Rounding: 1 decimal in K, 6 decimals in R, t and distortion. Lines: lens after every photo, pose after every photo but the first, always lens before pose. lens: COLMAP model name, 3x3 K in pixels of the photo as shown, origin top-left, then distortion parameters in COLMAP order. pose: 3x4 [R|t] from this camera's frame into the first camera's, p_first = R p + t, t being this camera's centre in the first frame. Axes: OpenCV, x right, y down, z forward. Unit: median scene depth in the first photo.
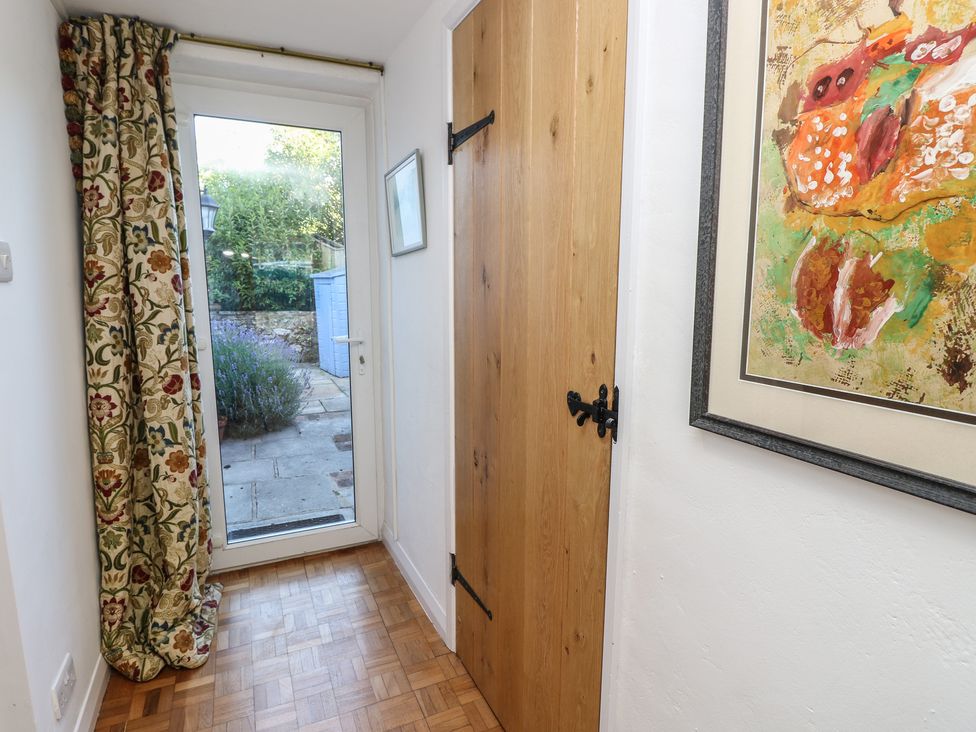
lens RADIAL K [[537.2, 0, 491.0], [0, 537.2, 366.2], [0, 0, 1]] dist [-0.010241, -0.007956]
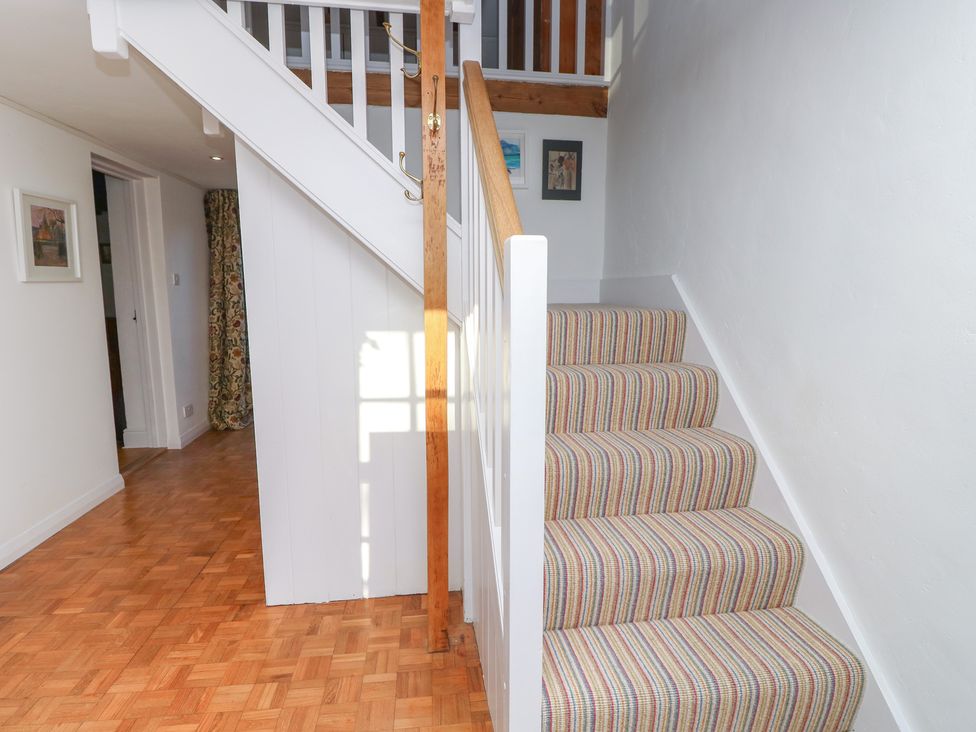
lens RADIAL K [[537.2, 0, 486.2], [0, 537.2, 366.0], [0, 0, 1]] dist [-0.010241, -0.007956]
pose [[0.953509, 0.044708, -0.298029, 1.458671], [-0.047106, 0.998890, -0.000864, 0.195516], [0.297659, 0.014863, 0.954557, -1.229645]]
